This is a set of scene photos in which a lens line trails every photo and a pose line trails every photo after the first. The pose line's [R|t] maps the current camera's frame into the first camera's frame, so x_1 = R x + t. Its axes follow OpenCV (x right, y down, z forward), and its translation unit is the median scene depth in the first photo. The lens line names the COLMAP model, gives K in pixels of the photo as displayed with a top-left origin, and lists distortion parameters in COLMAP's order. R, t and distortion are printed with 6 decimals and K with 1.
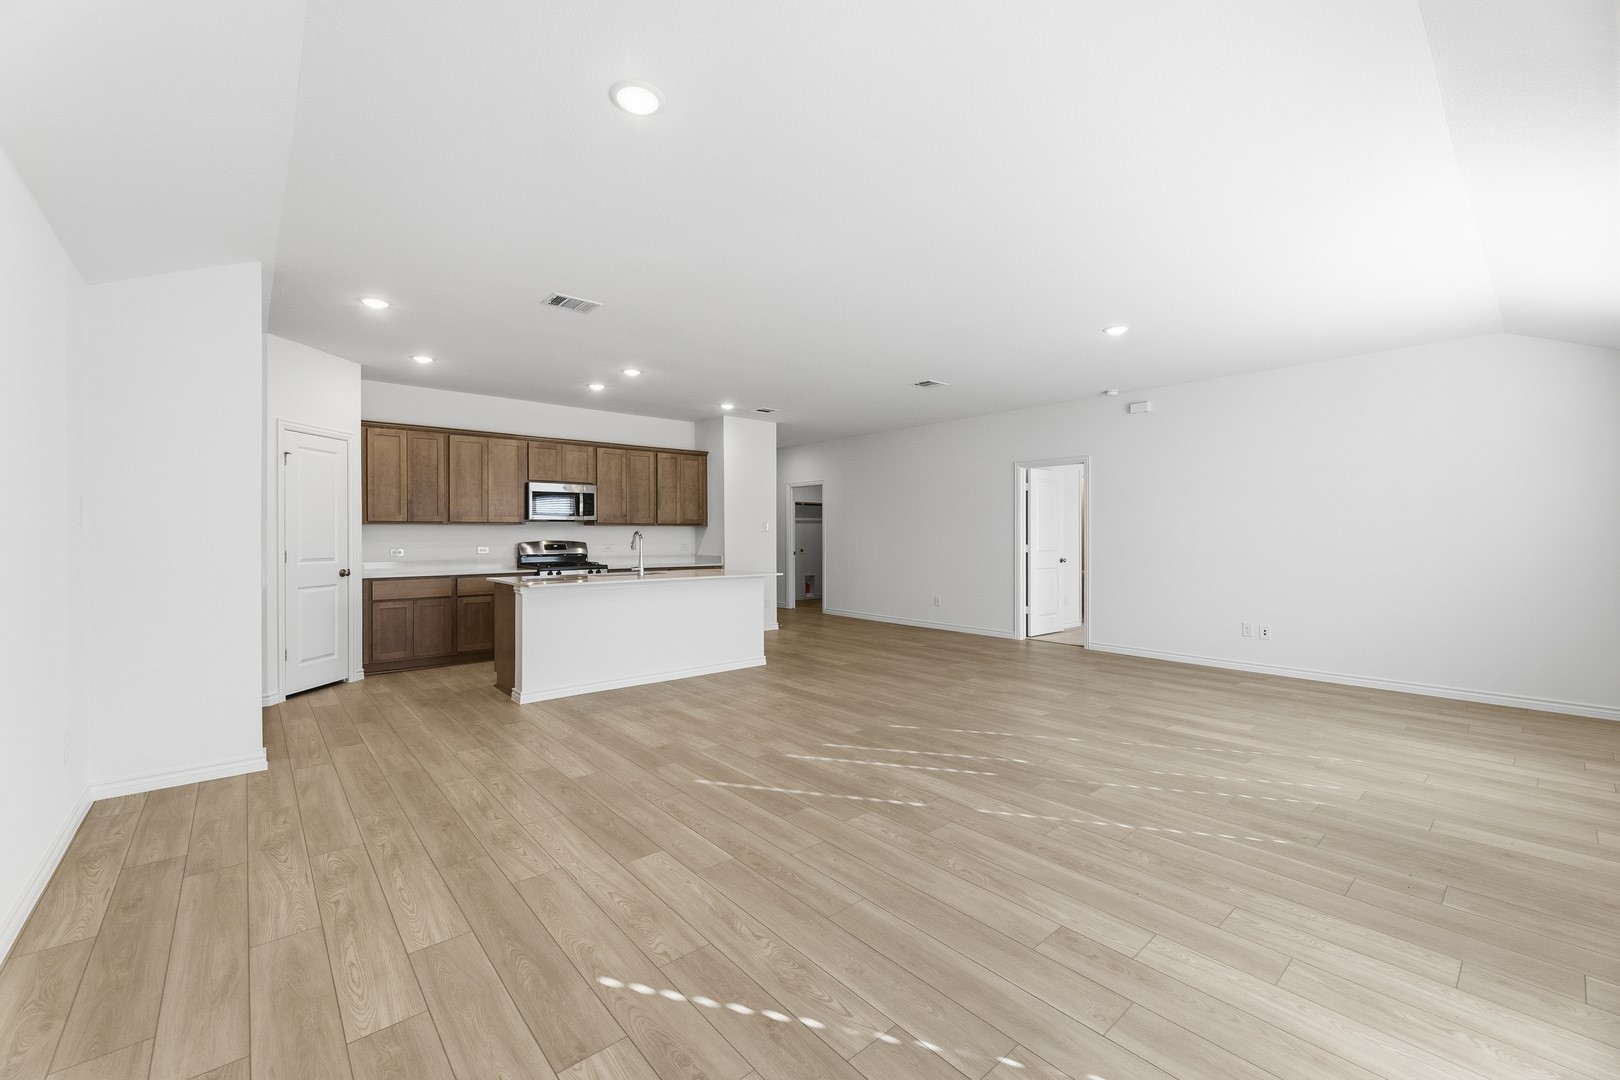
lens RADIAL K [[650.5, 0, 801.3], [0, 650.5, 544.6], [0, 0, 1]] dist [-0.000485, -0.000120]
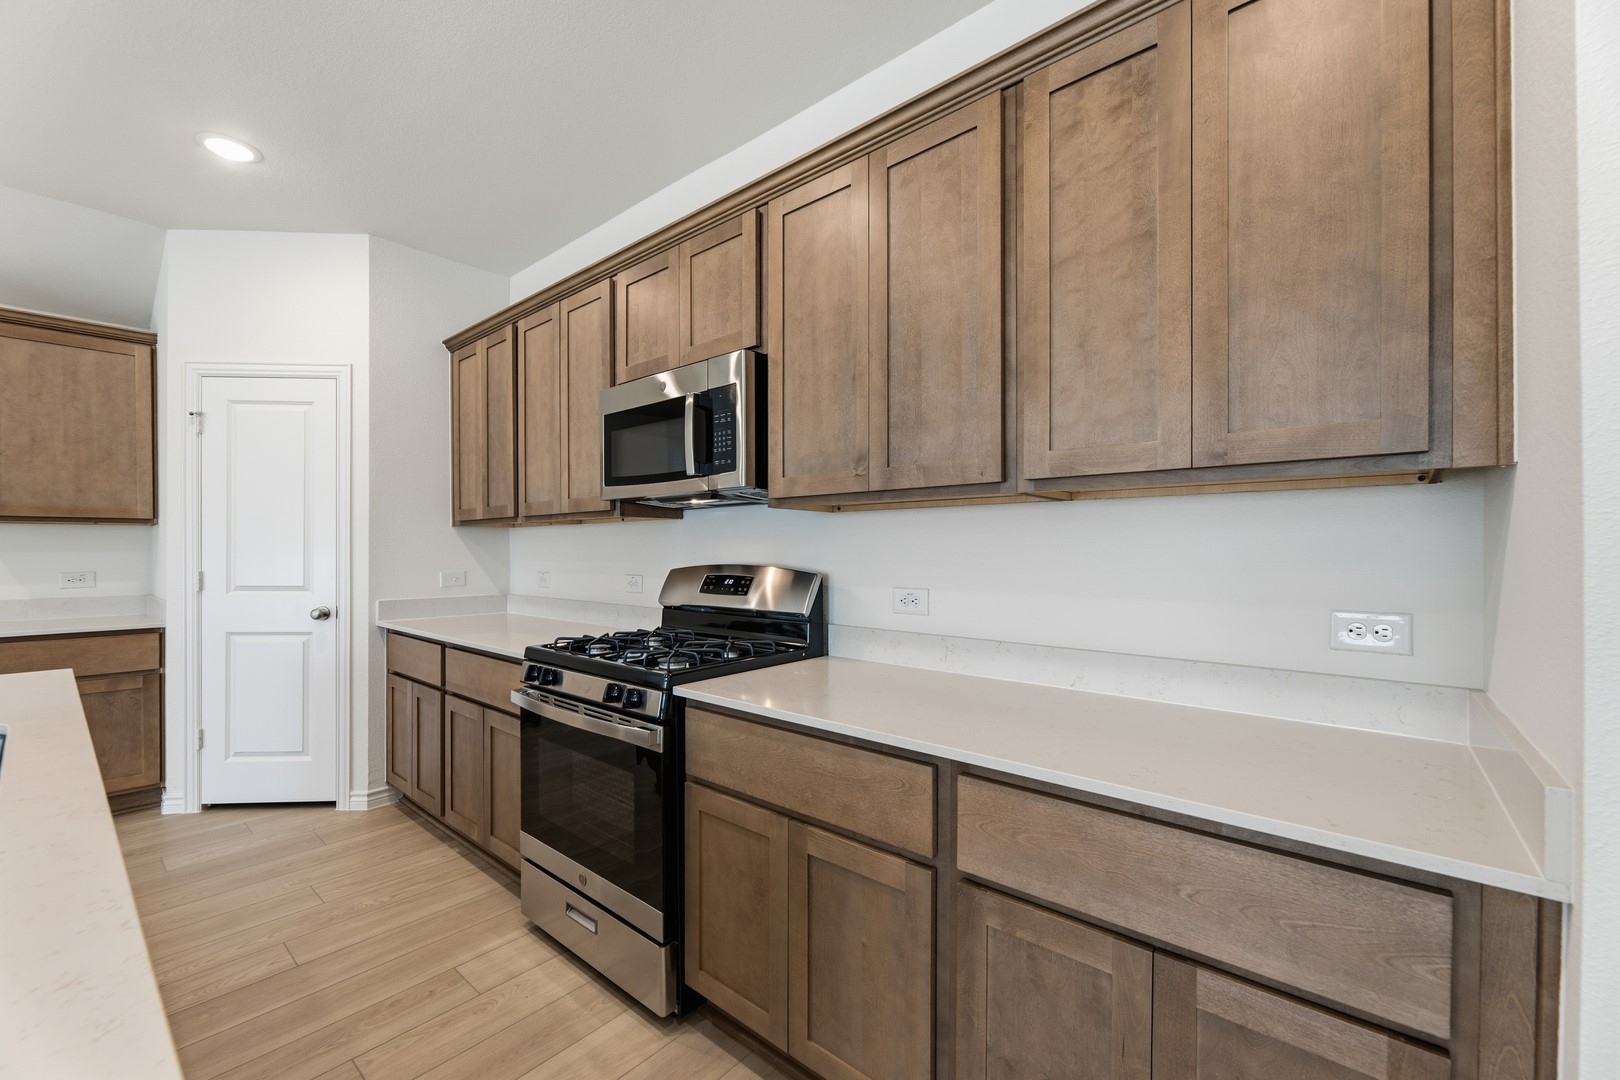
lens RADIAL K [[650.5, 0, 801.3], [0, 650.5, 544.6], [0, 0, 1]] dist [-0.000485, -0.000120]
pose [[0.148505, 0.003064, -0.988907, -0.095047], [-0.011675, 0.999931, 0.001345, -0.025931], [0.988843, 0.011346, 0.148531, 1.522274]]
